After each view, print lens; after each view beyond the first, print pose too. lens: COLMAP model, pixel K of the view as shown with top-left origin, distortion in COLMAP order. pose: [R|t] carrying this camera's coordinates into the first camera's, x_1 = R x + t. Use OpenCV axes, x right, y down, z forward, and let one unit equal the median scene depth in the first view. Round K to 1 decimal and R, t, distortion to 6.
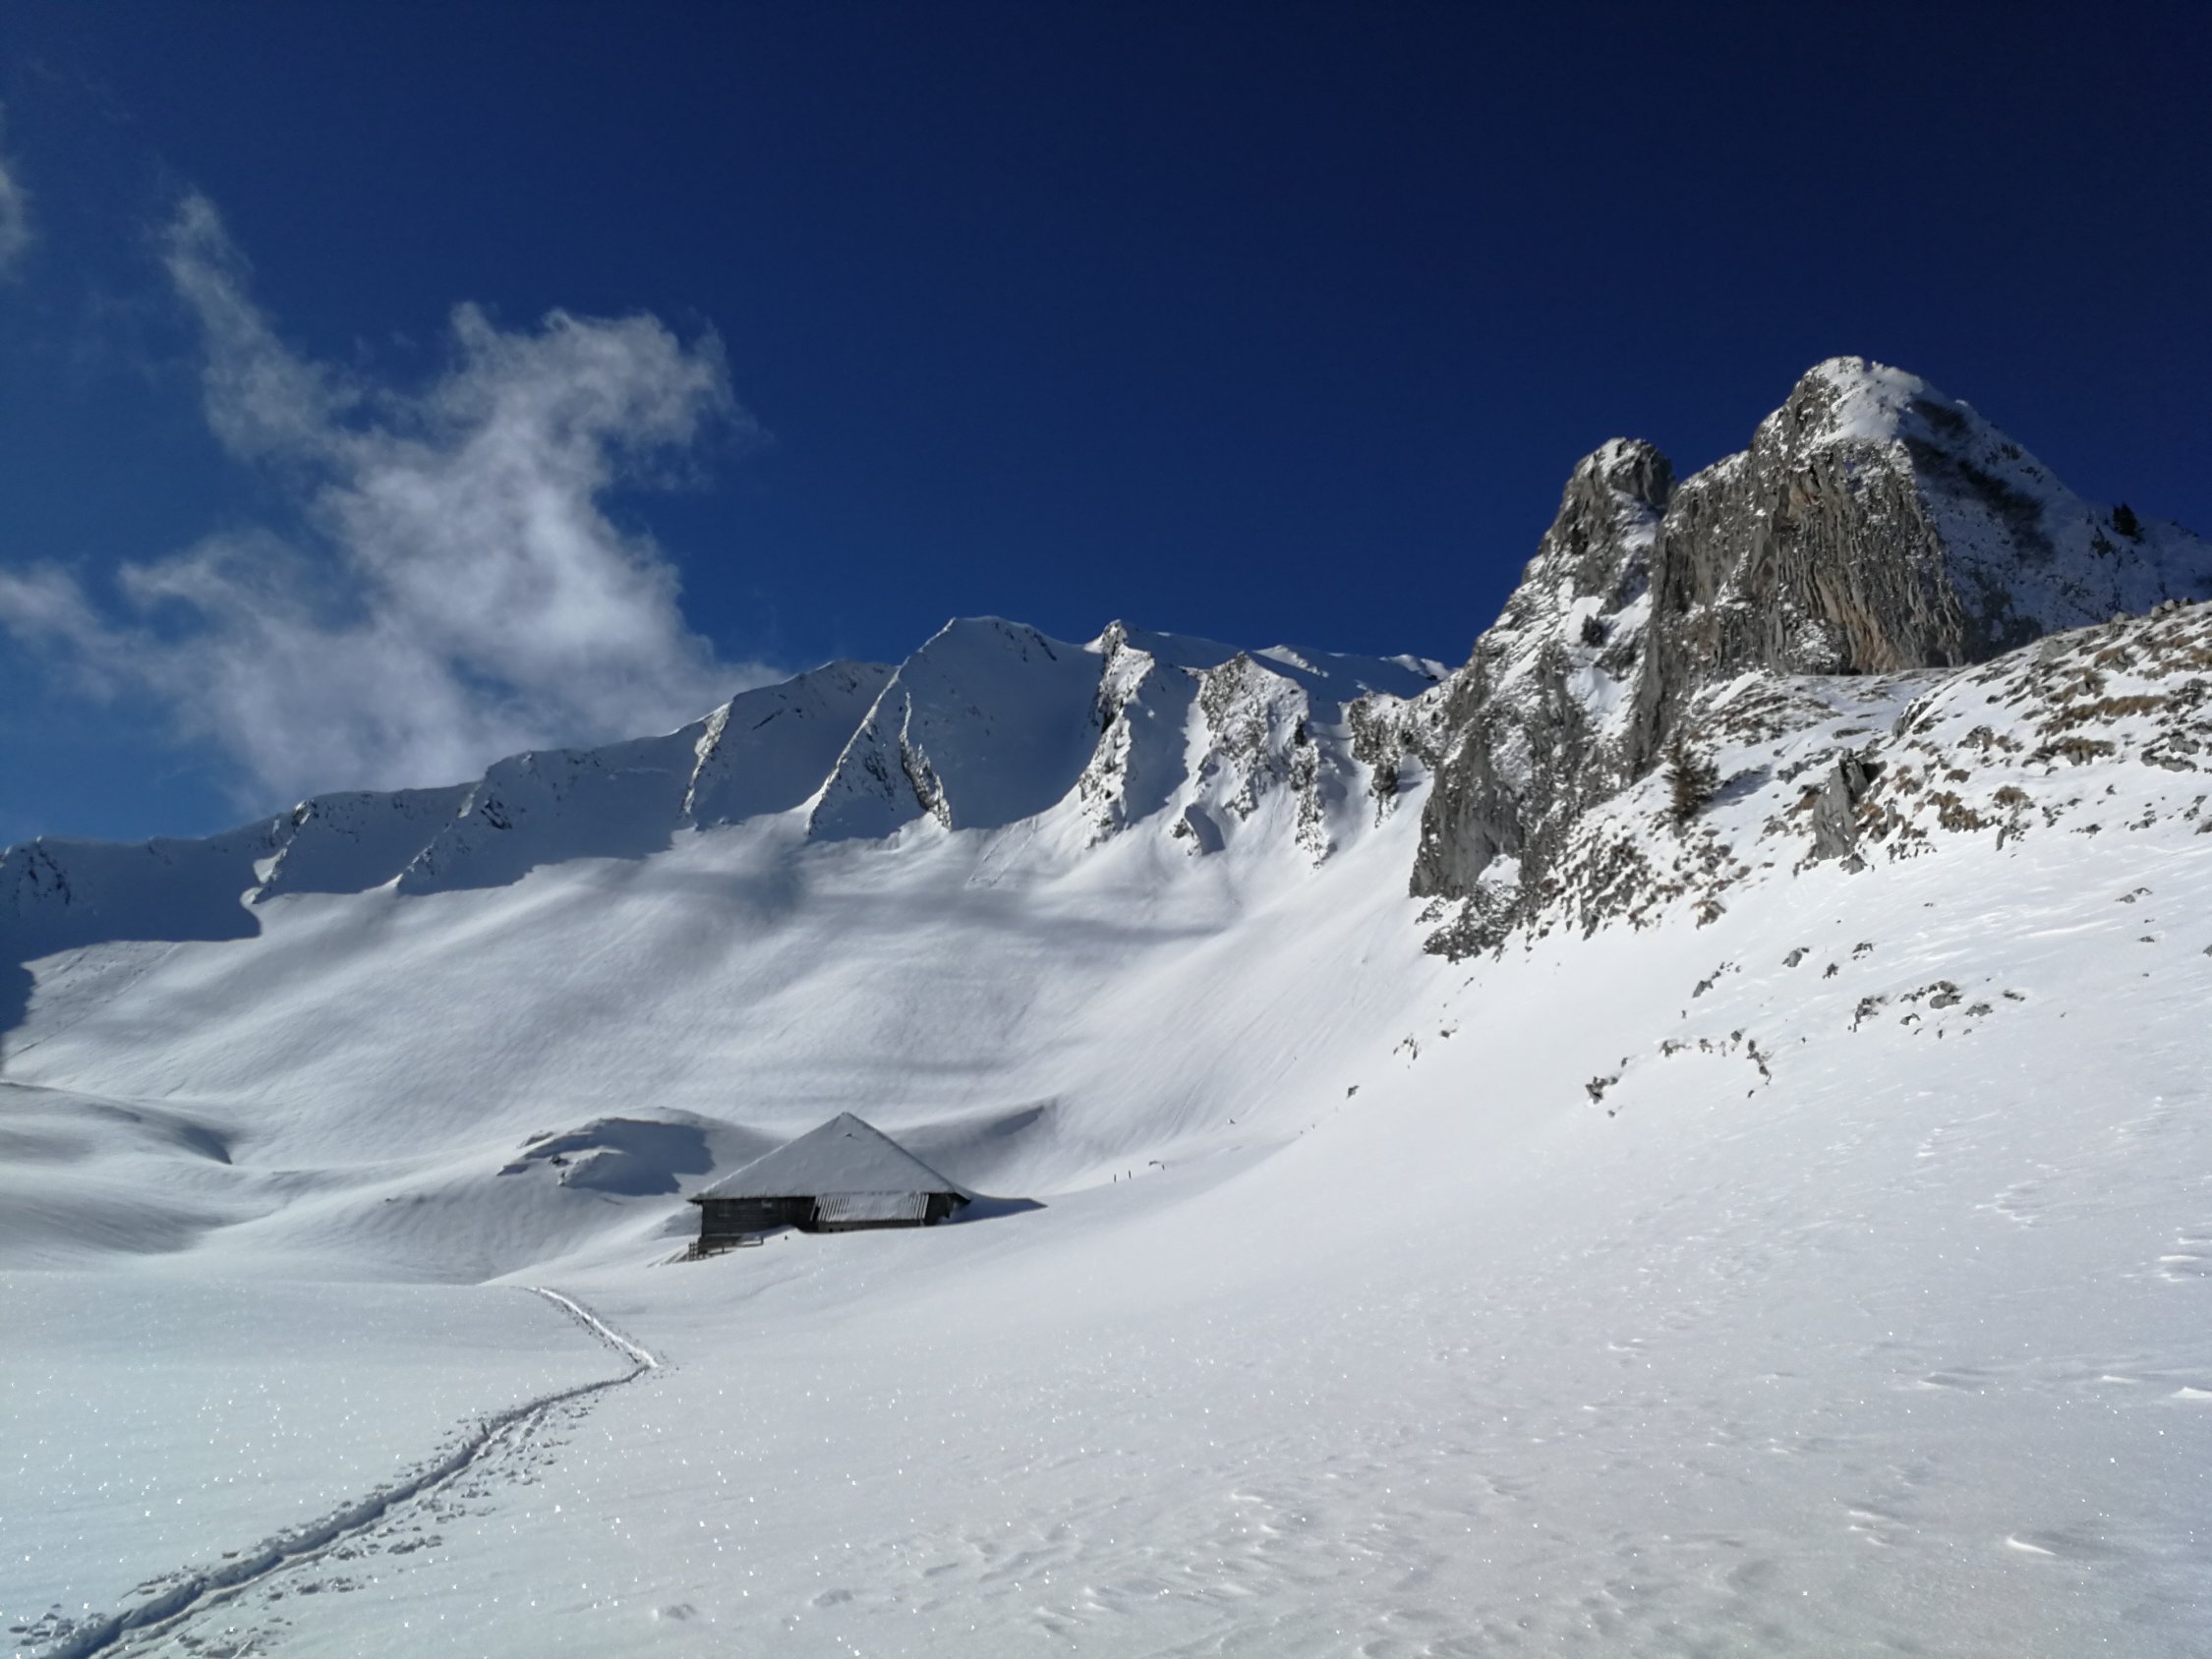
lens RADIAL K [[1719.0, 0, 1153.4], [0, 1719.0, 878.2], [0, 0, 1]] dist [0.066653, -0.004601]
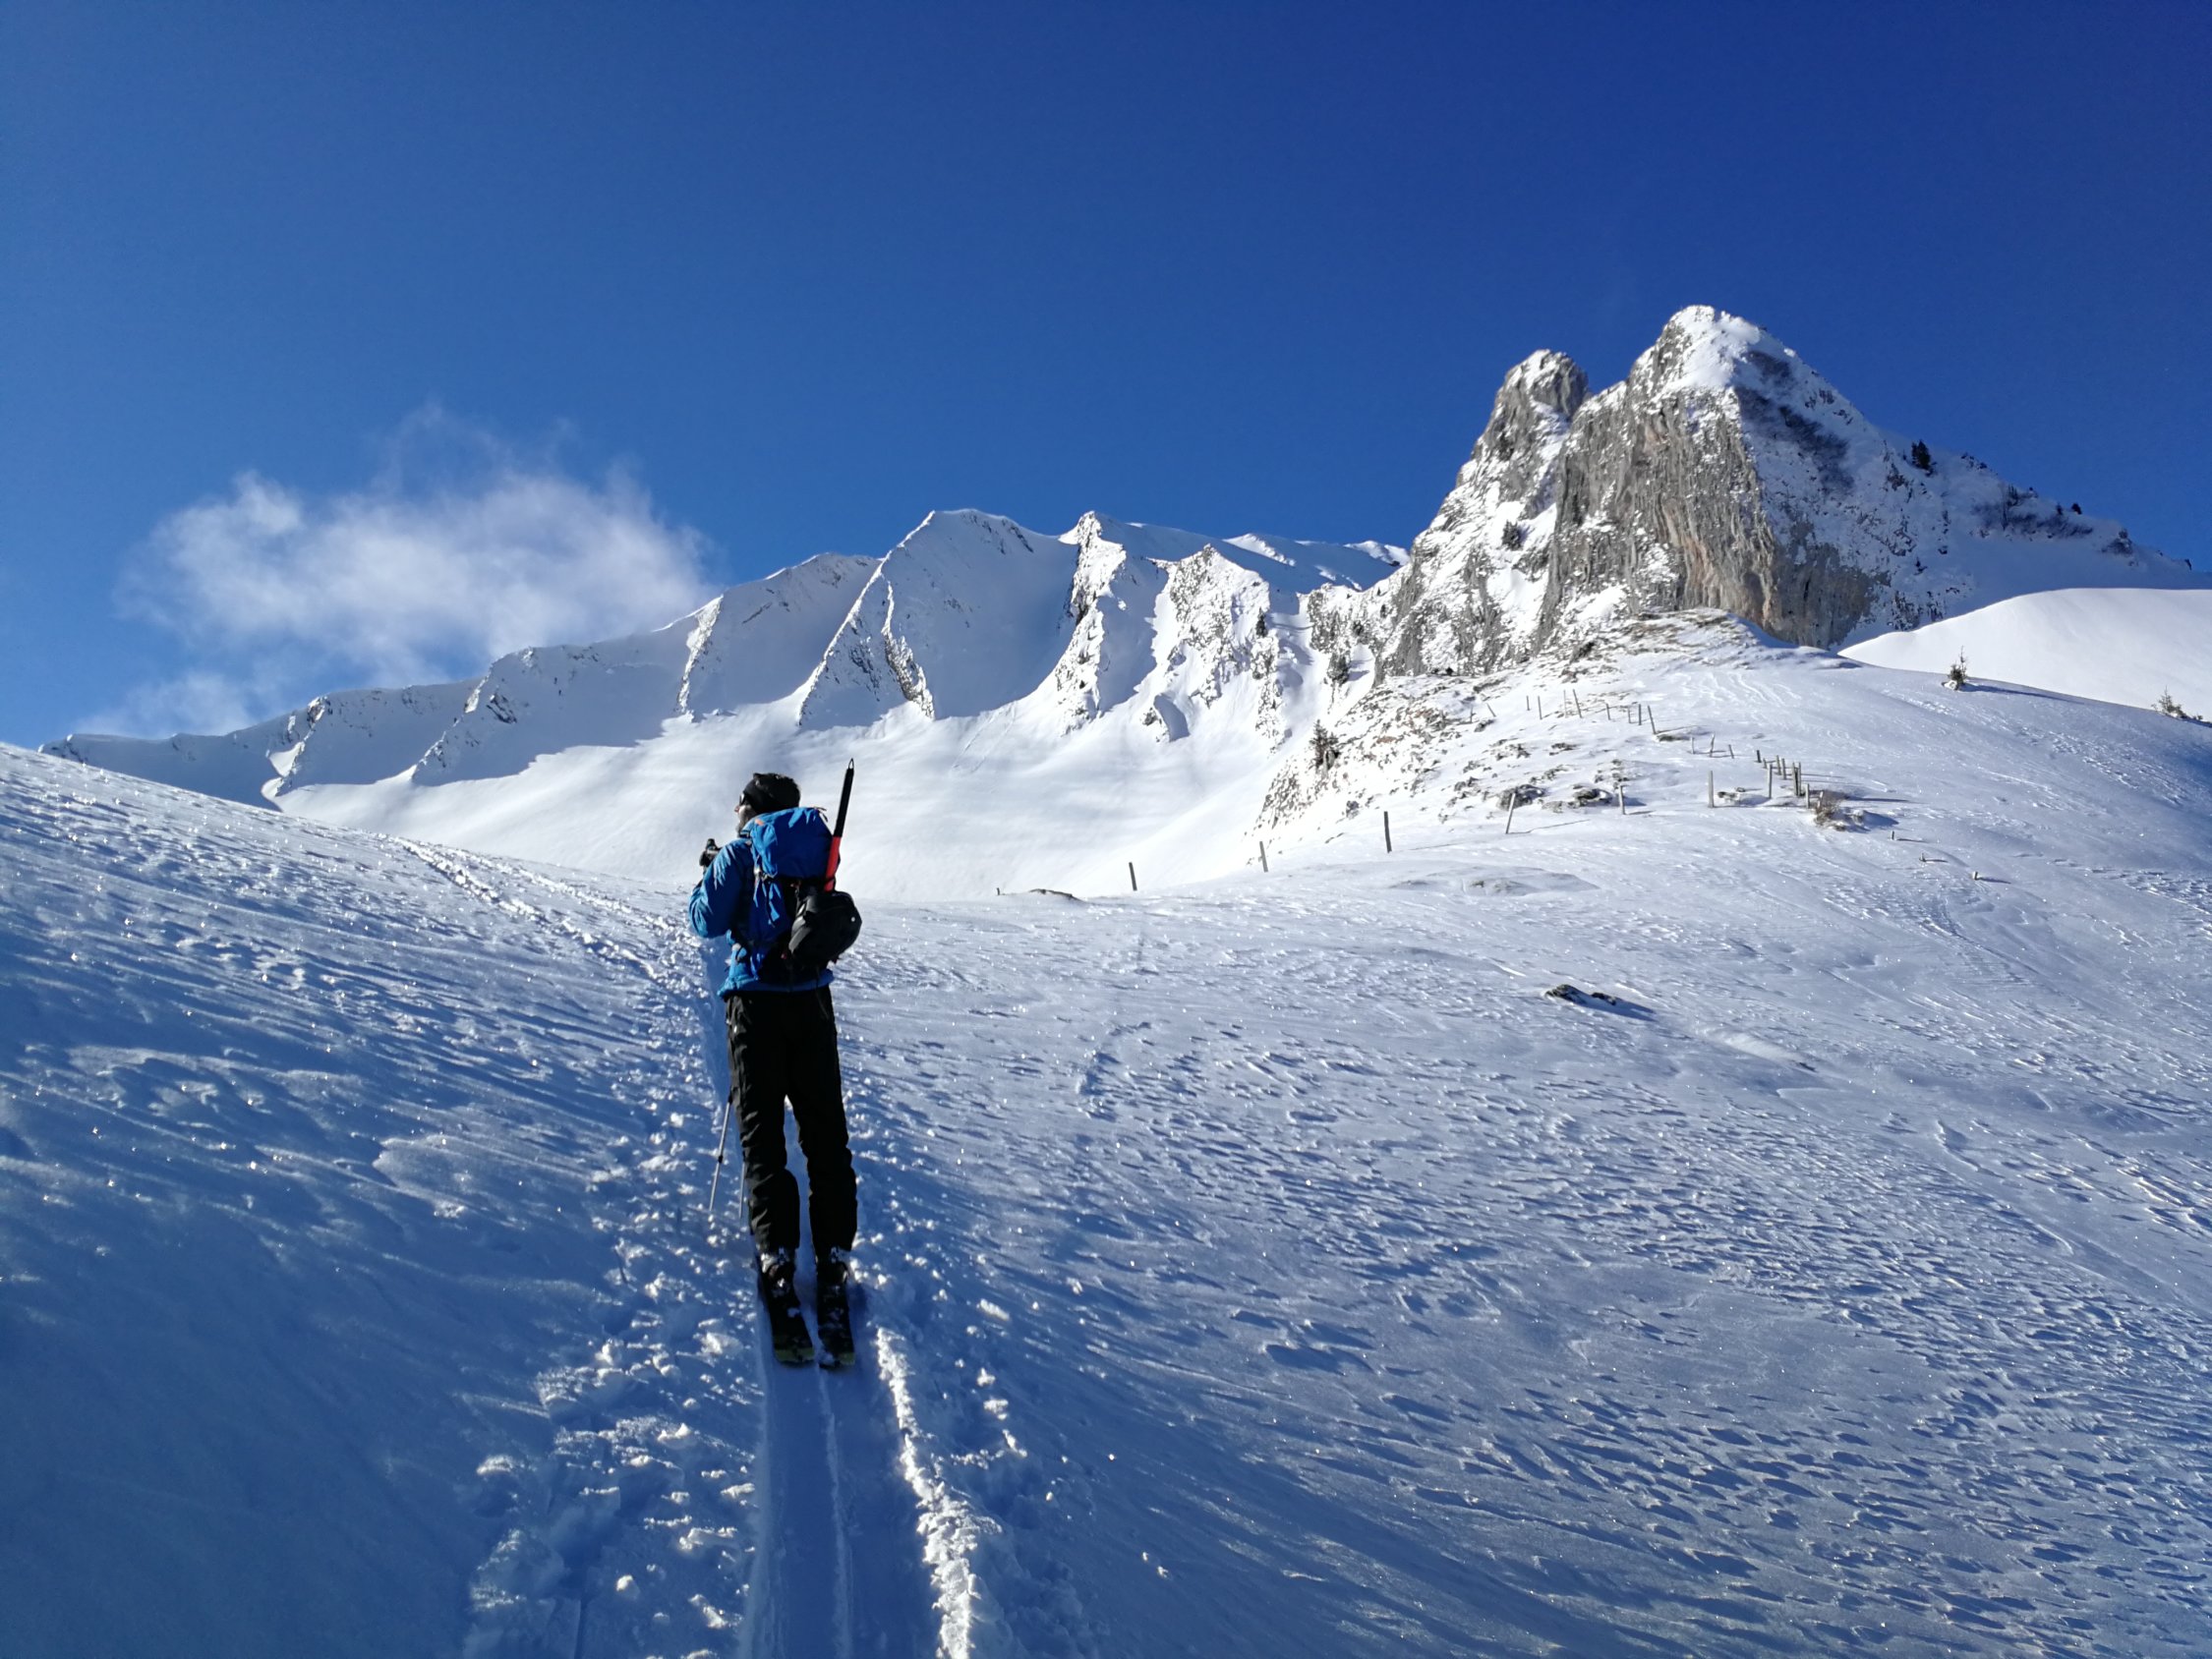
lens RADIAL K [[1719.0, 0, 1153.4], [0, 1719.0, 878.2], [0, 0, 1]] dist [0.066653, -0.004601]
pose [[0.999884, -0.014046, 0.005856, 0.014729], [0.013596, 0.997399, 0.070778, -0.005748], [-0.006835, -0.070690, 0.997475, -0.099633]]
